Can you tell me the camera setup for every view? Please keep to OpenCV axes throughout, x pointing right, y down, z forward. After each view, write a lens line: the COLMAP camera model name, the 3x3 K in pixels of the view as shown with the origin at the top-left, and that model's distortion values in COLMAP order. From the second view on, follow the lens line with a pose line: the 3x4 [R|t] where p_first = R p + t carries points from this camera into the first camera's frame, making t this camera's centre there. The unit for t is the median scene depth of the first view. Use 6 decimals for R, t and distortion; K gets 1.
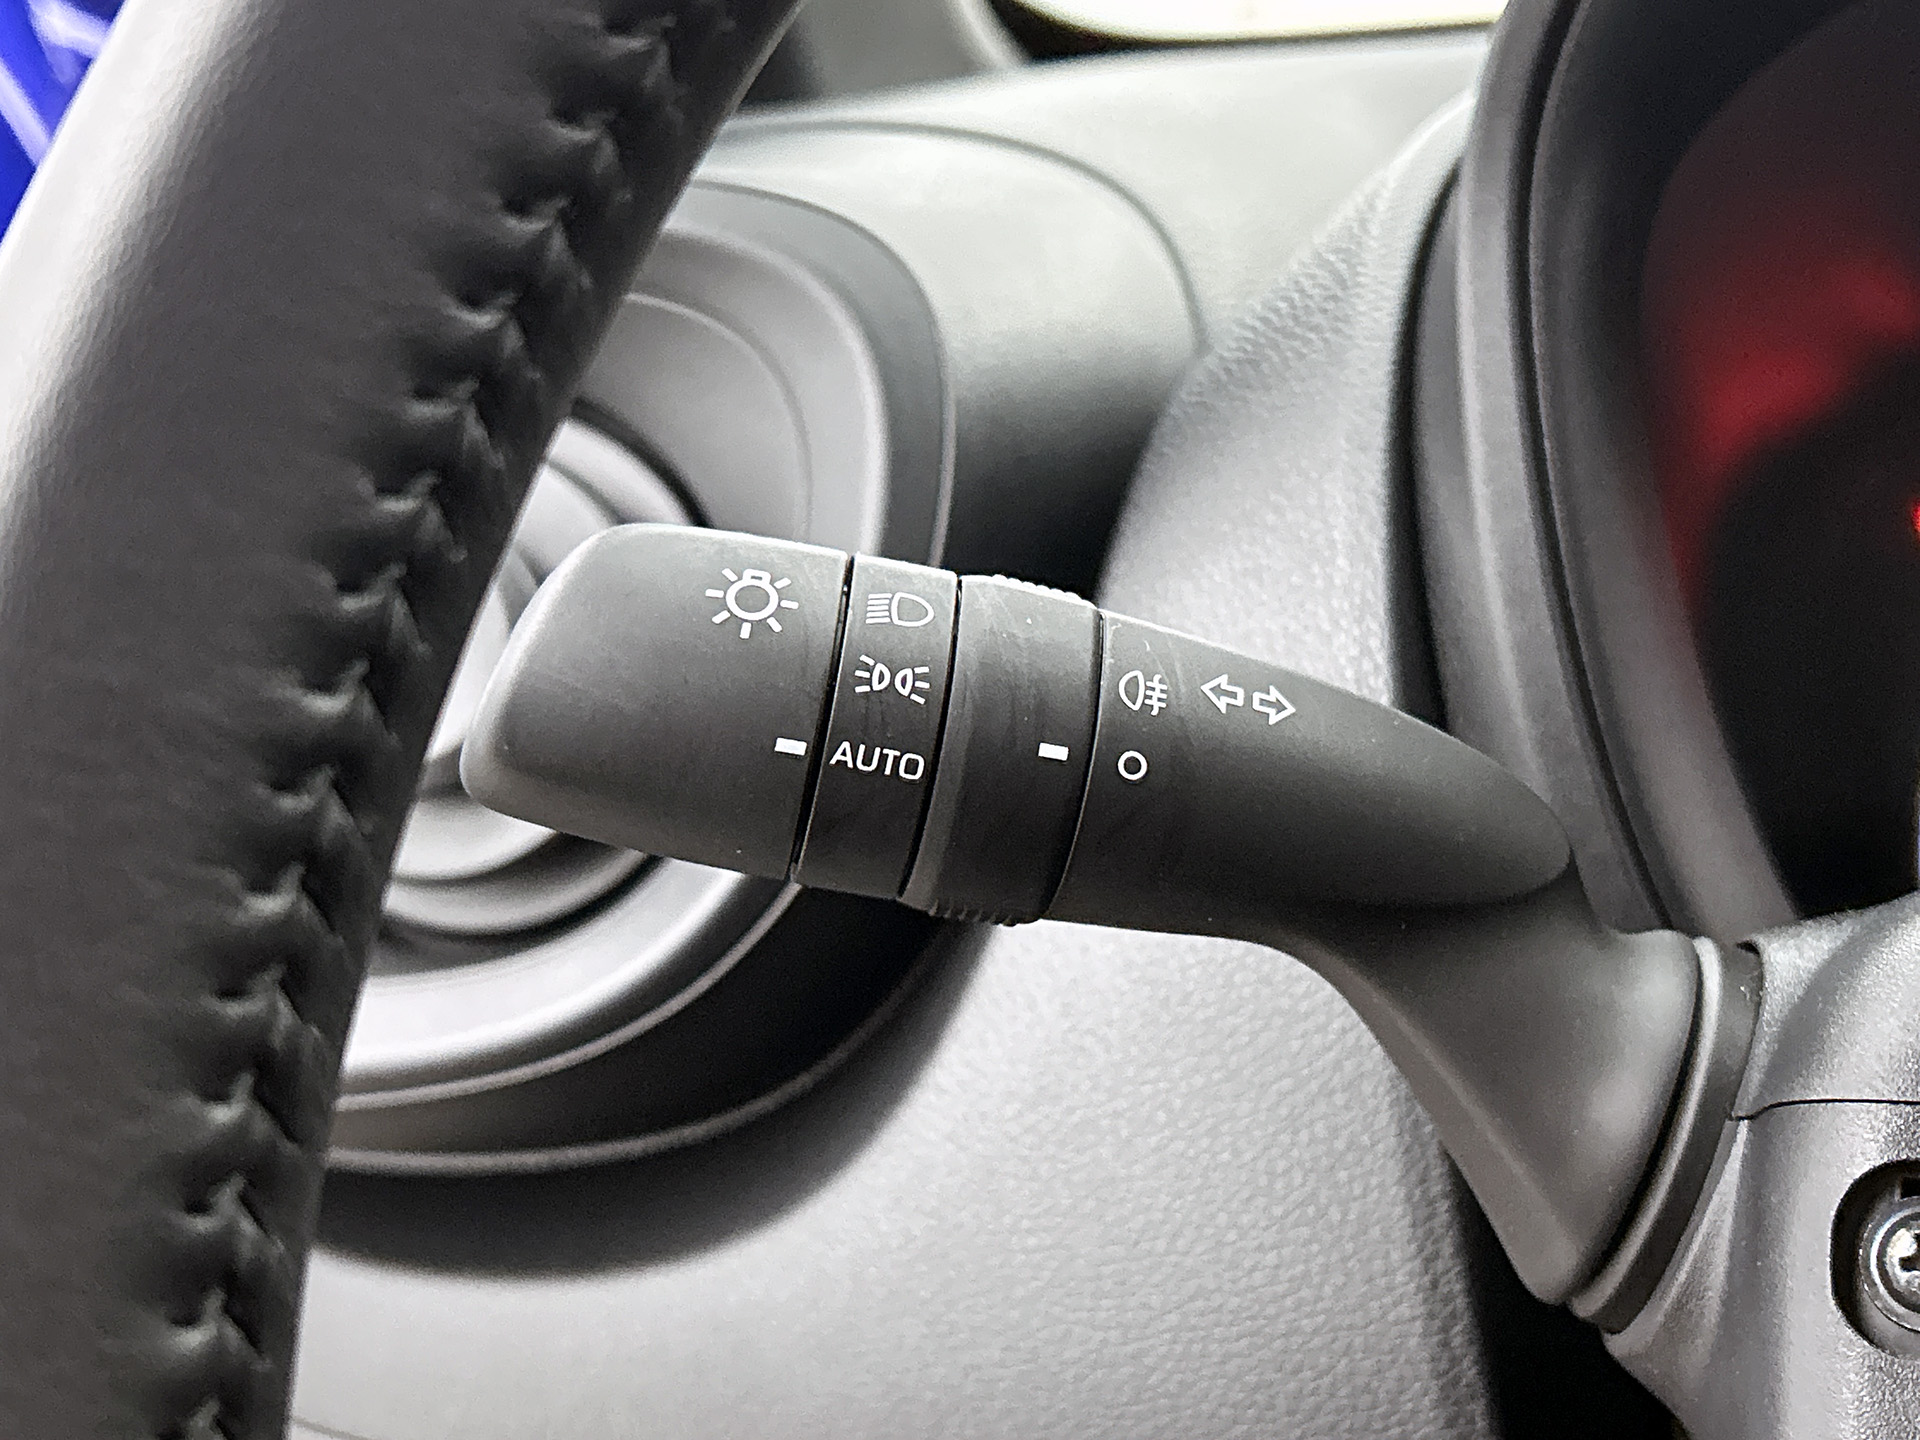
lens RADIAL K [[2654.2, 0, 960.1], [0, 2654.2, 718.3], [0, 0, 1]] dist [0.067692, 0.000000]
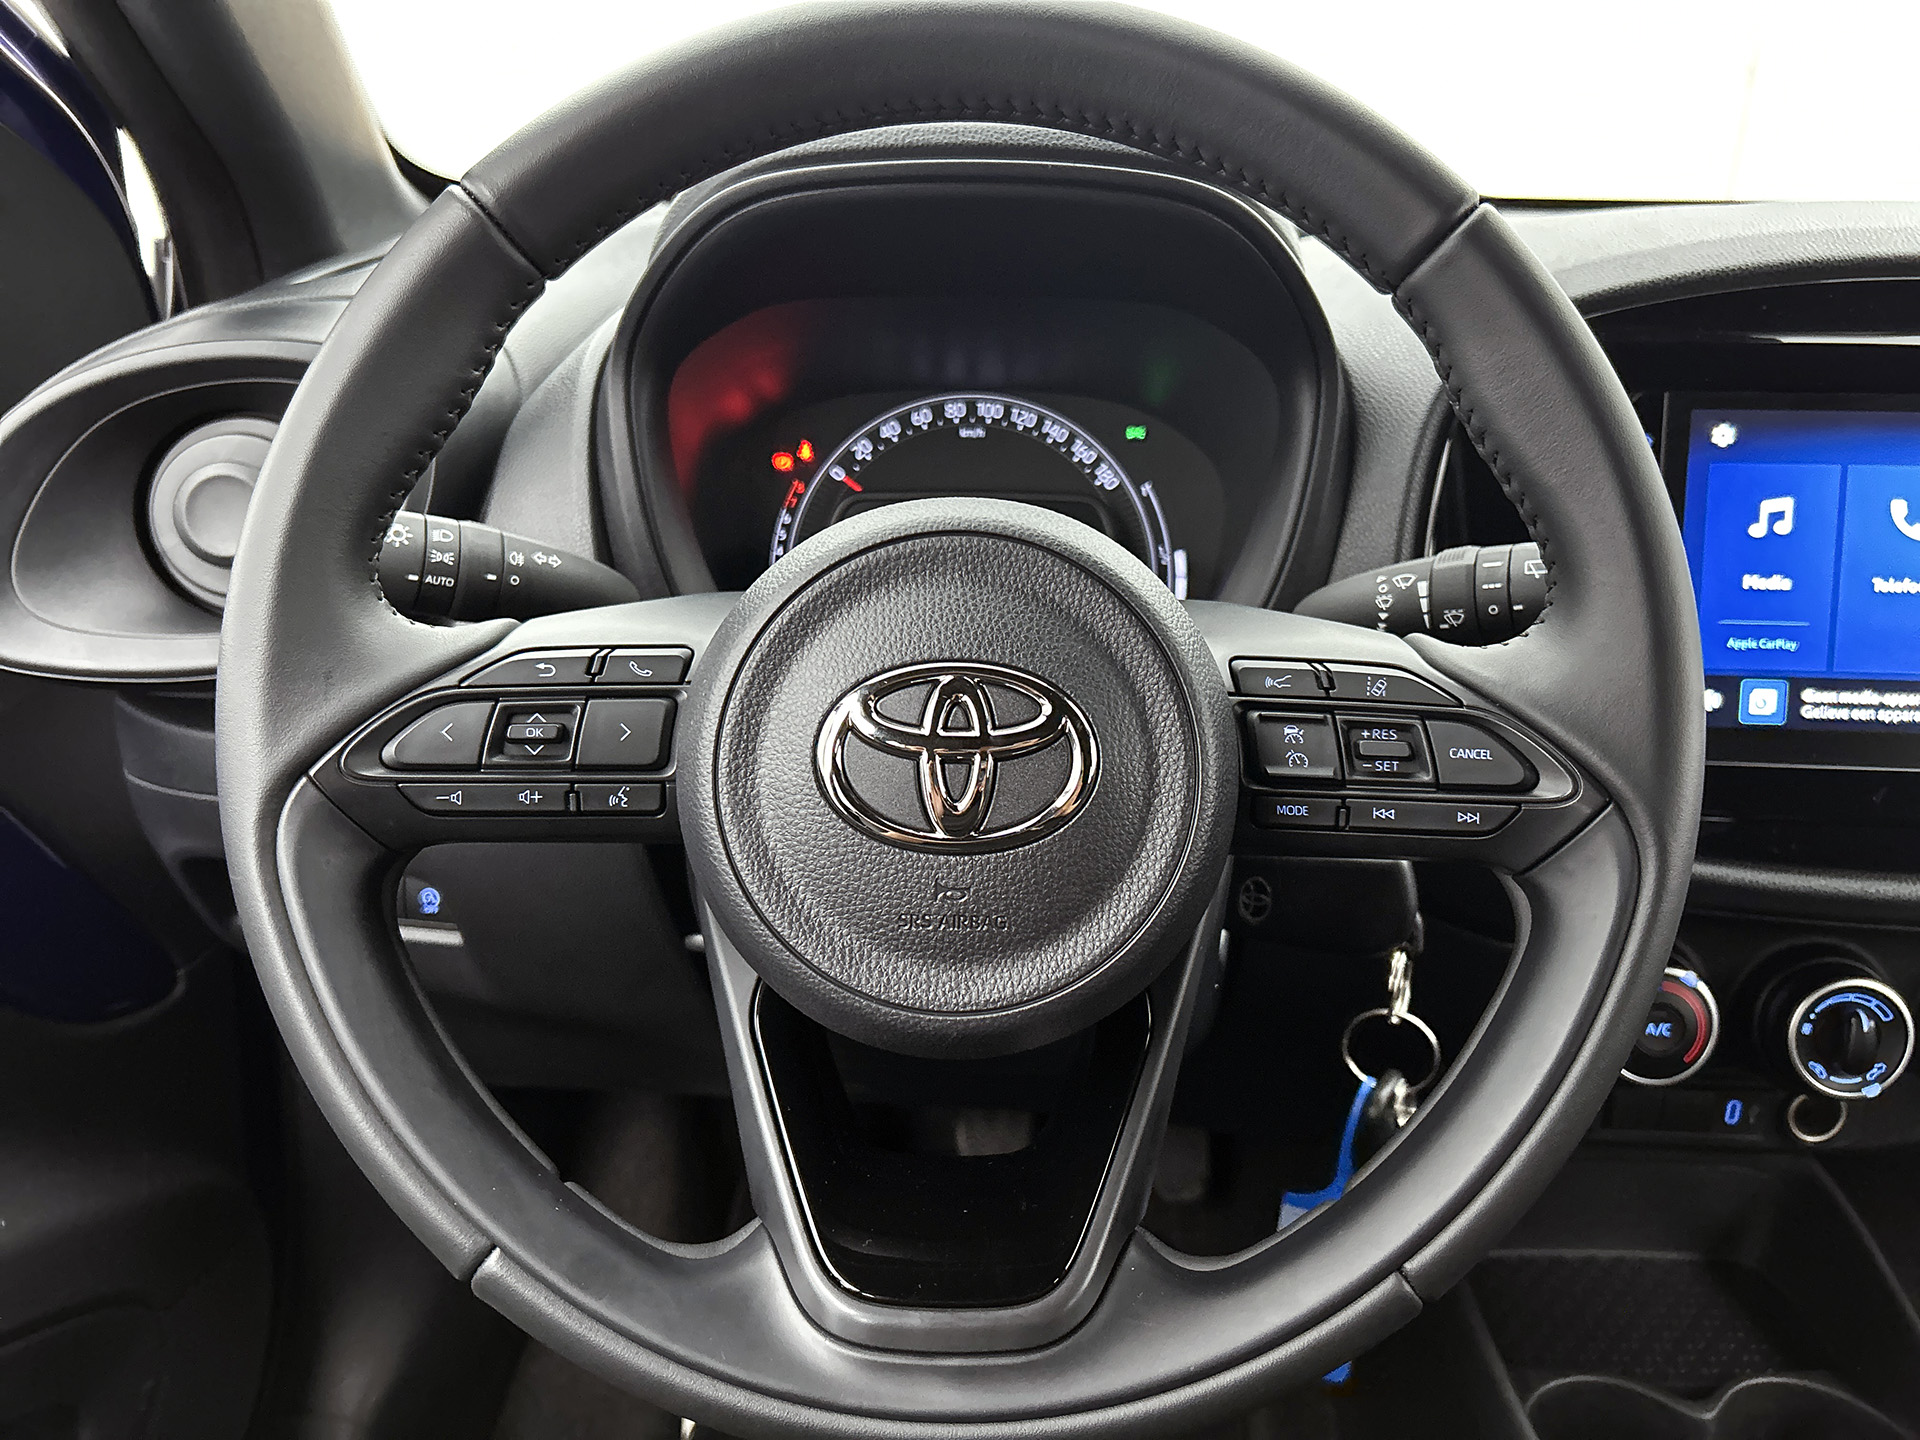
lens RADIAL K [[1448.6, 0, 967.8], [0, 1448.6, 725.6], [0, 0, 1]] dist [0.043109, -0.051346]
pose [[0.923092, -0.059679, 0.379921, -0.127421], [-0.015835, 0.981151, 0.192594, -0.176070], [-0.384253, -0.183798, 0.904747, -1.042972]]
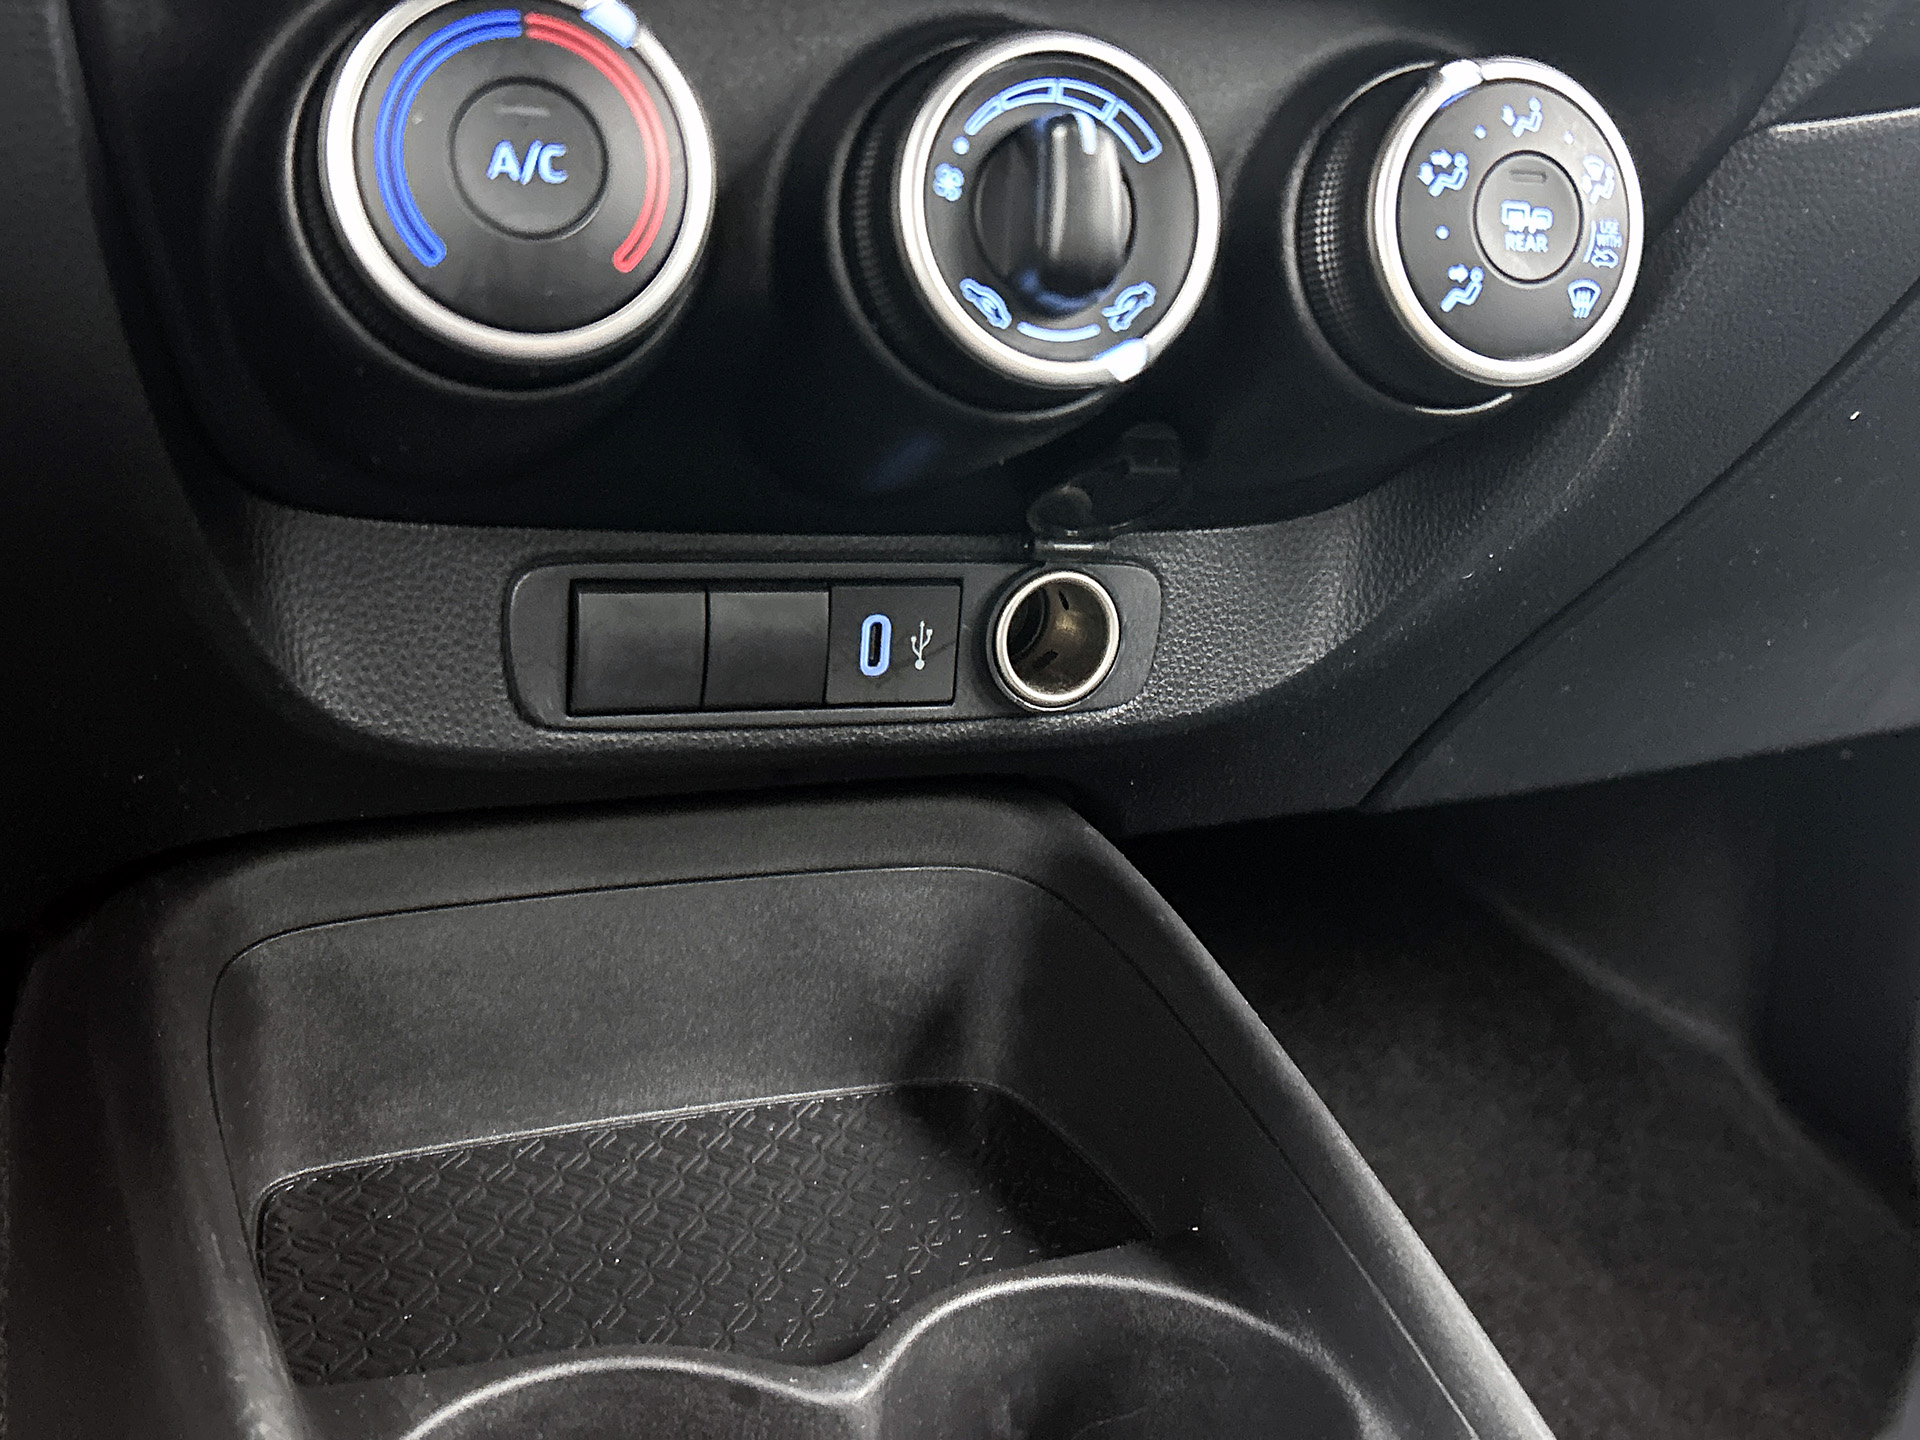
lens RADIAL K [[2066.5, 0, 948.4], [0, 2066.5, 727.6], [0, 0, 1]] dist [0.064712, 0.000000]
pose [[0.690377, -0.116833, 0.713954, 1.130245], [-0.014561, 0.984430, 0.175174, 0.848433], [-0.723303, -0.131332, 0.677926, -0.347624]]
